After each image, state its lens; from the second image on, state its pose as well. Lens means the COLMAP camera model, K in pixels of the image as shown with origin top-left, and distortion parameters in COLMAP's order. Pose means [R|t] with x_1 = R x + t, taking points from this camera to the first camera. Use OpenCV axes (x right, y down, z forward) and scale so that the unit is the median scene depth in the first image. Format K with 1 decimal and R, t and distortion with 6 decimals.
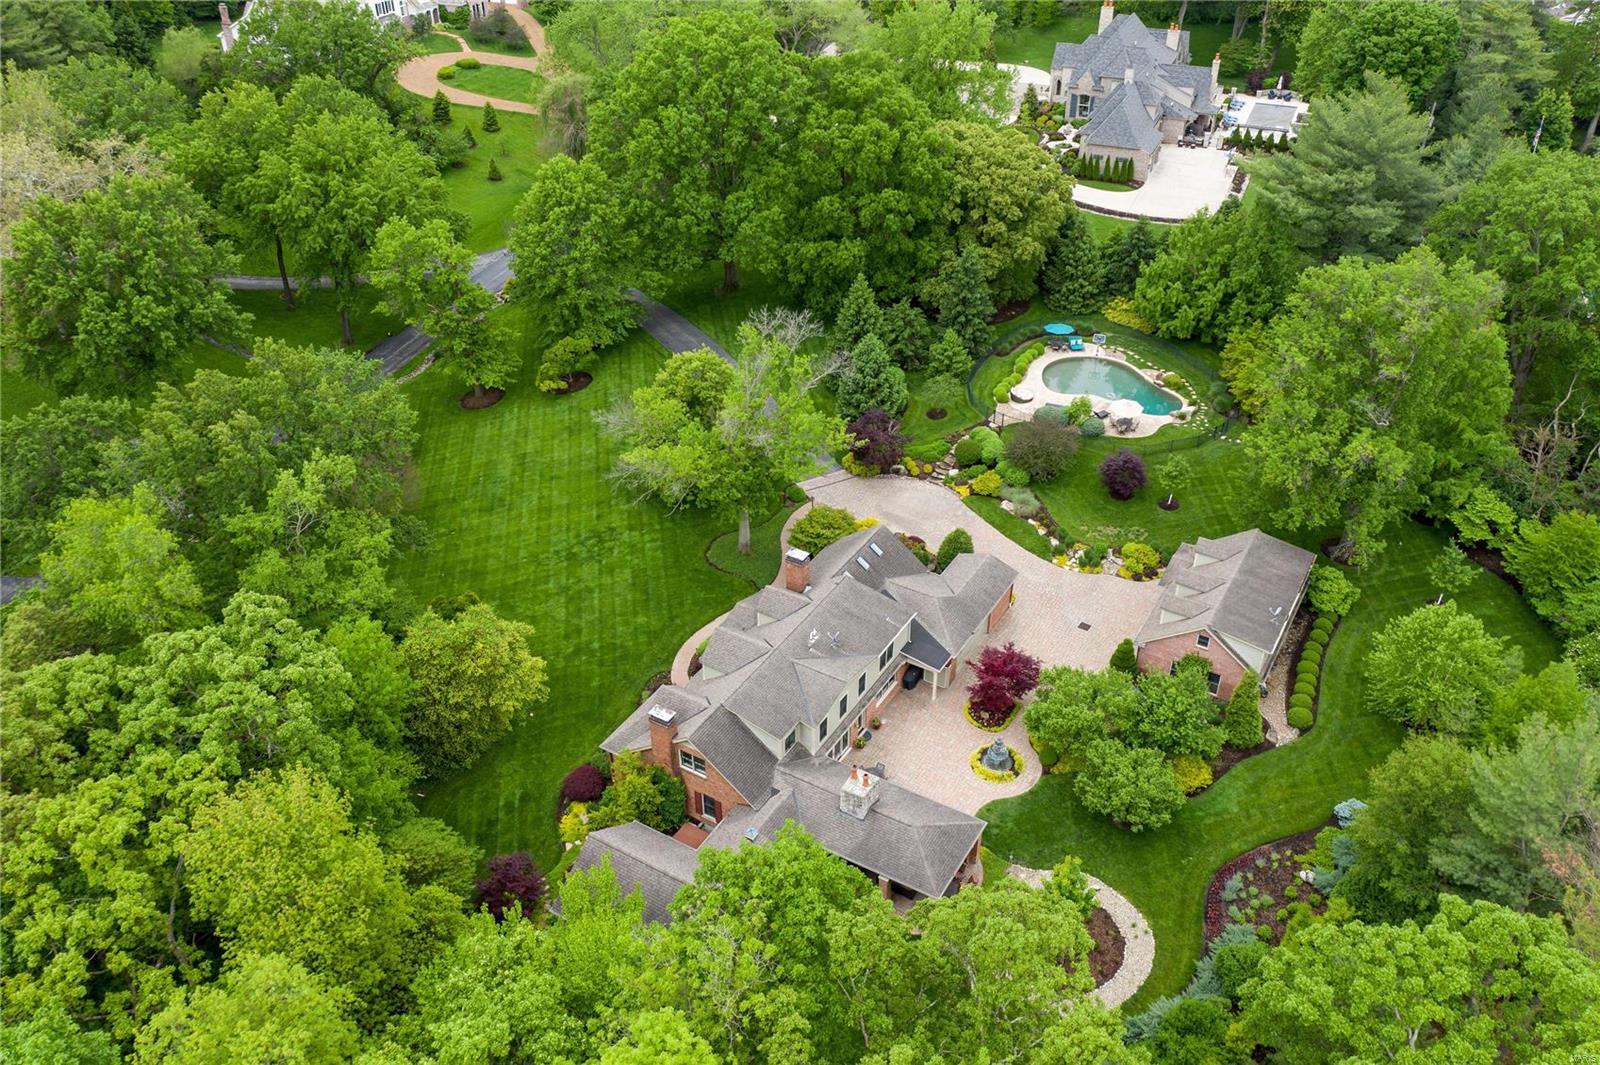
lens RADIAL K [[1266.9, 0, 798.4], [0, 1266.9, 533.0], [0, 0, 1]] dist [-0.016597, 0.010216]
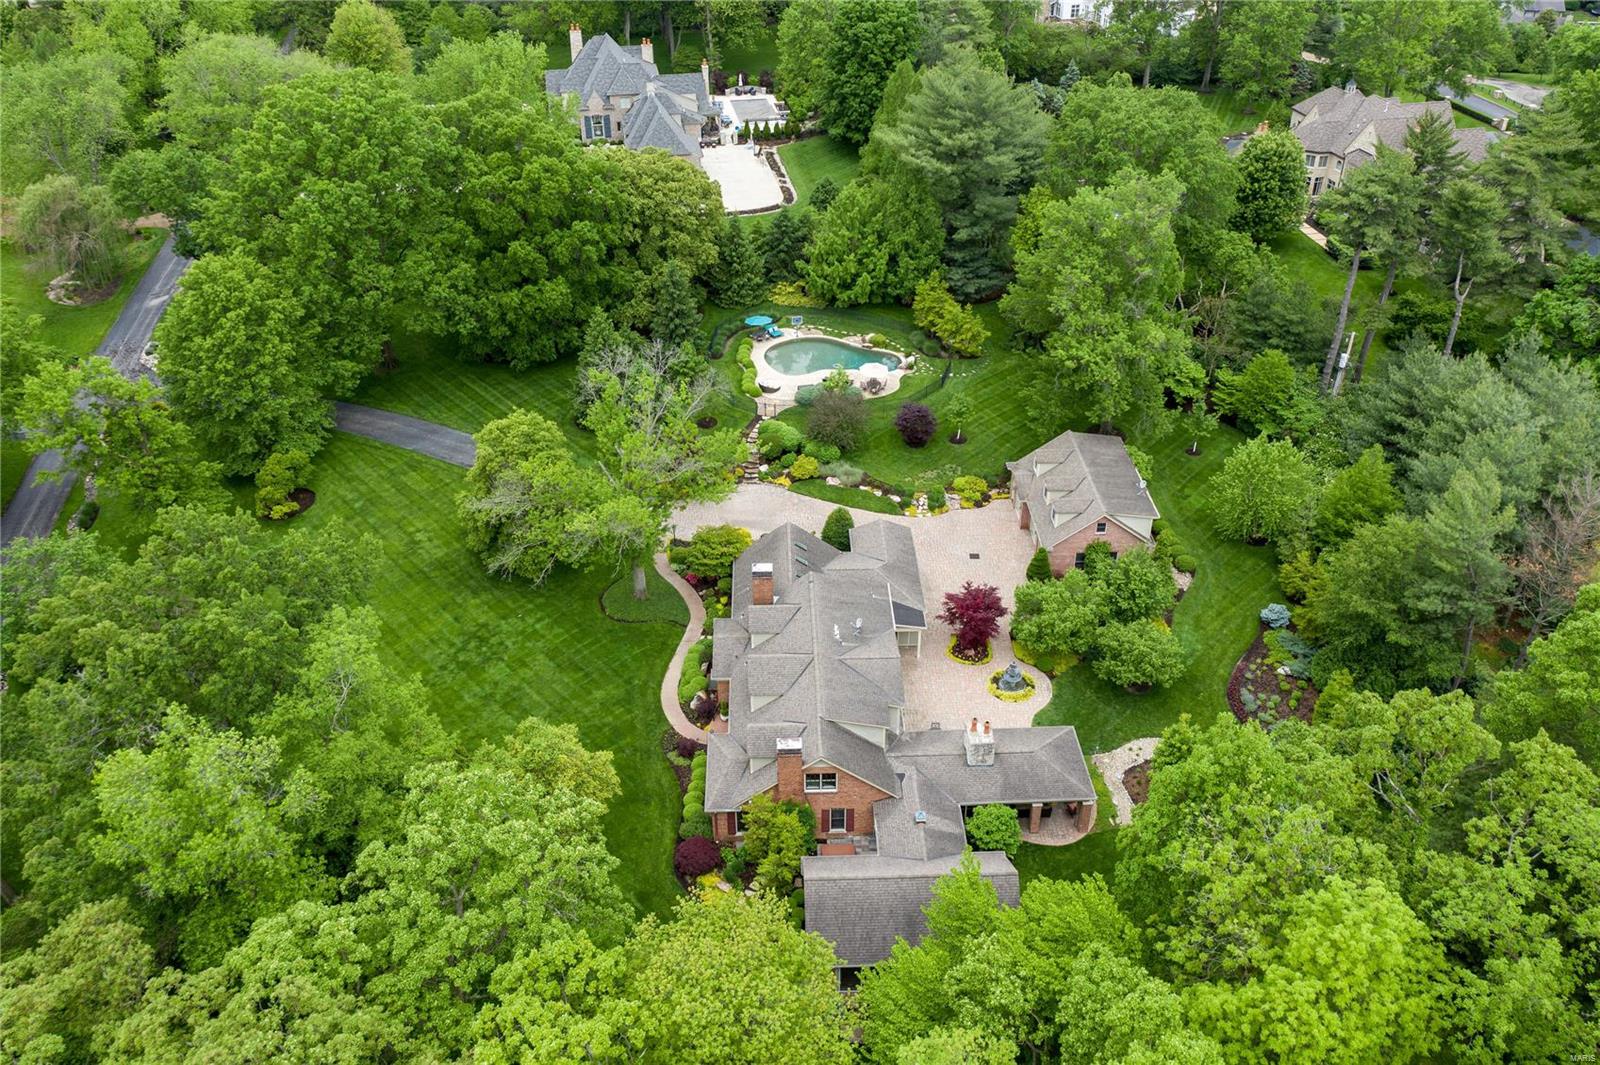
lens RADIAL K [[1266.9, 0, 804.1], [0, 1266.9, 532.3], [0, 0, 1]] dist [-0.016597, 0.010216]
pose [[0.838669, -0.295323, 0.457623, -0.316152], [0.307170, 0.950322, 0.050342, -0.037578], [-0.449756, 0.098348, 0.887720, 0.067998]]
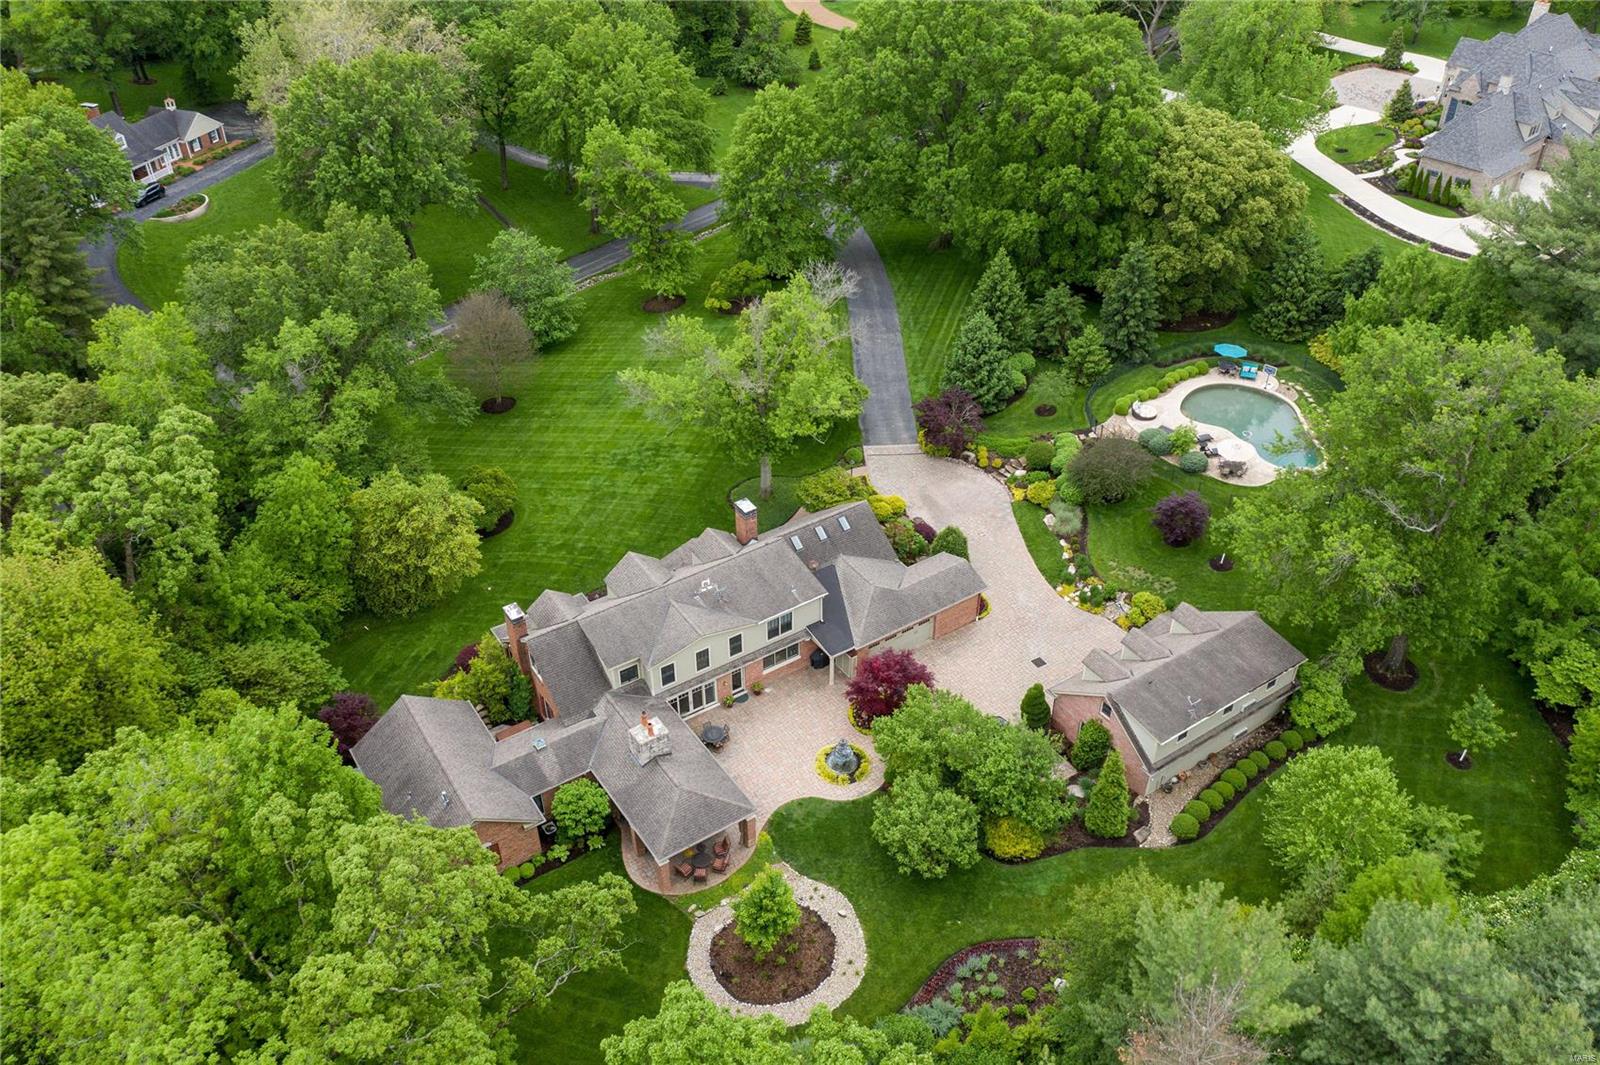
lens RADIAL K [[1266.9, 0, 797.2], [0, 1266.9, 530.0], [0, 0, 1]] dist [-0.016597, 0.010216]
pose [[0.903502, 0.253178, -0.345812, 0.287836], [-0.238647, 0.967401, 0.084747, -0.044103], [0.355995, 0.005958, 0.934469, 0.061004]]
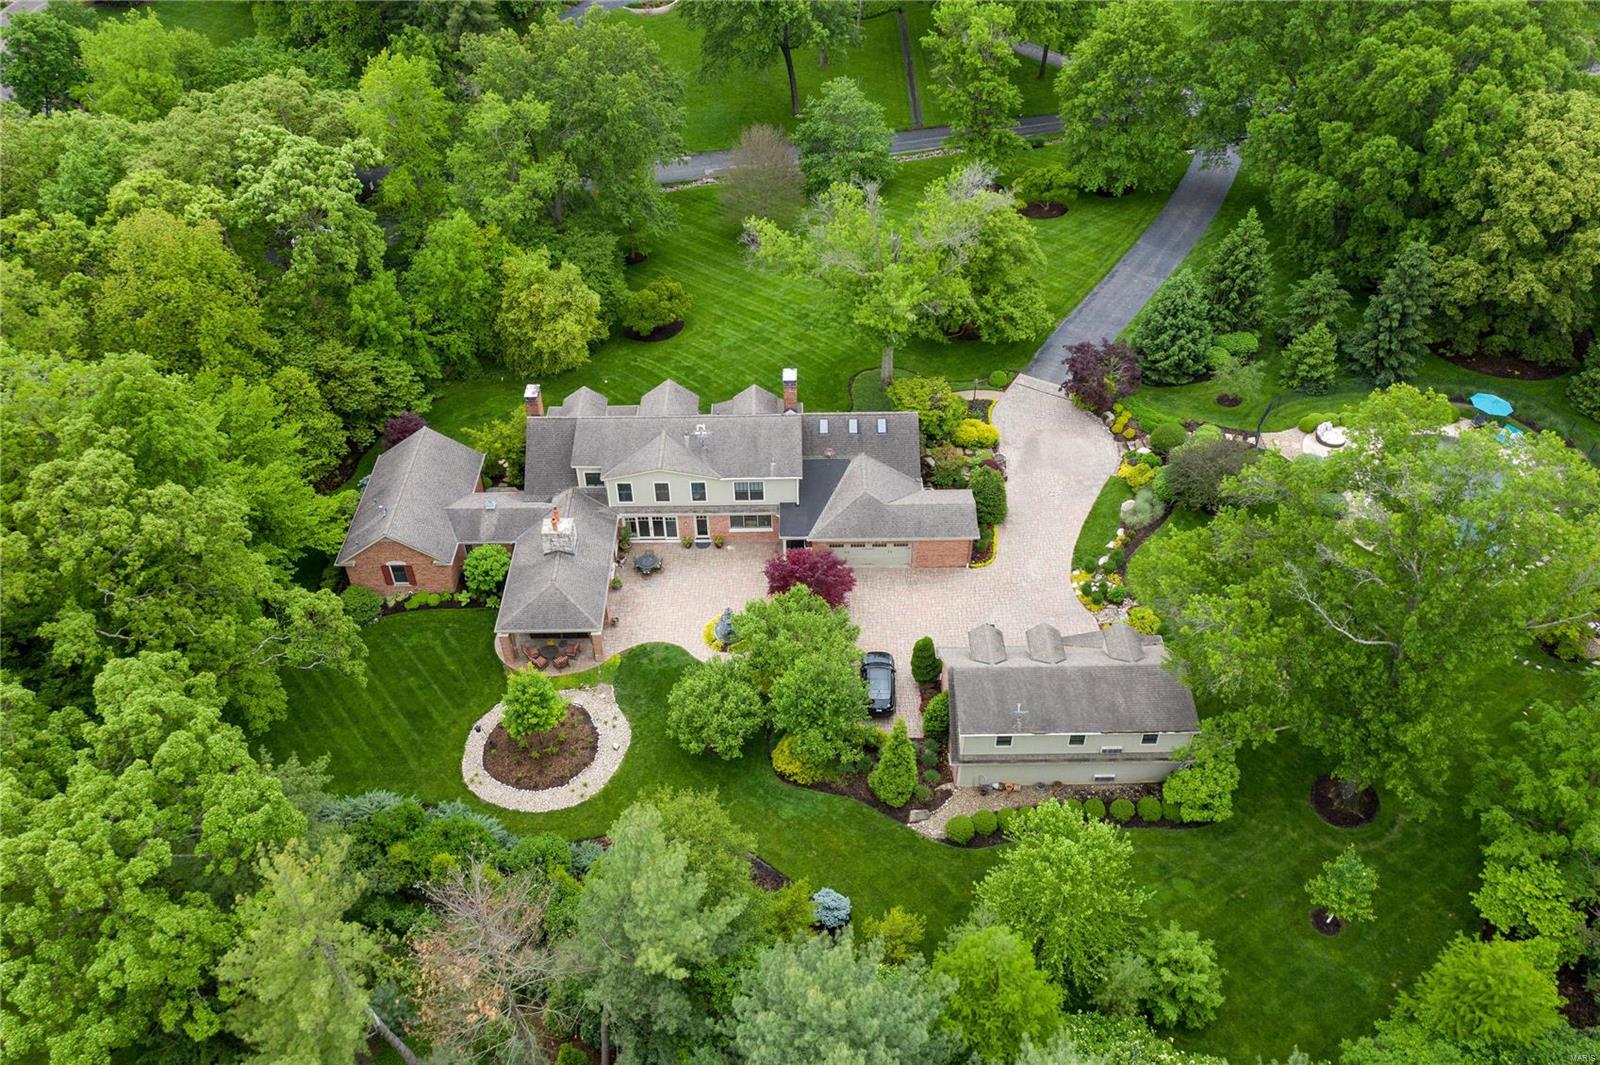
lens RADIAL K [[1266.9, 0, 790.2], [0, 1266.9, 527.9], [0, 0, 1]] dist [-0.016597, 0.010216]
pose [[0.517204, 0.559346, -0.647790, 0.538768], [-0.472585, 0.817682, 0.328724, -0.160965], [0.713556, 0.136119, 0.687247, 0.240127]]
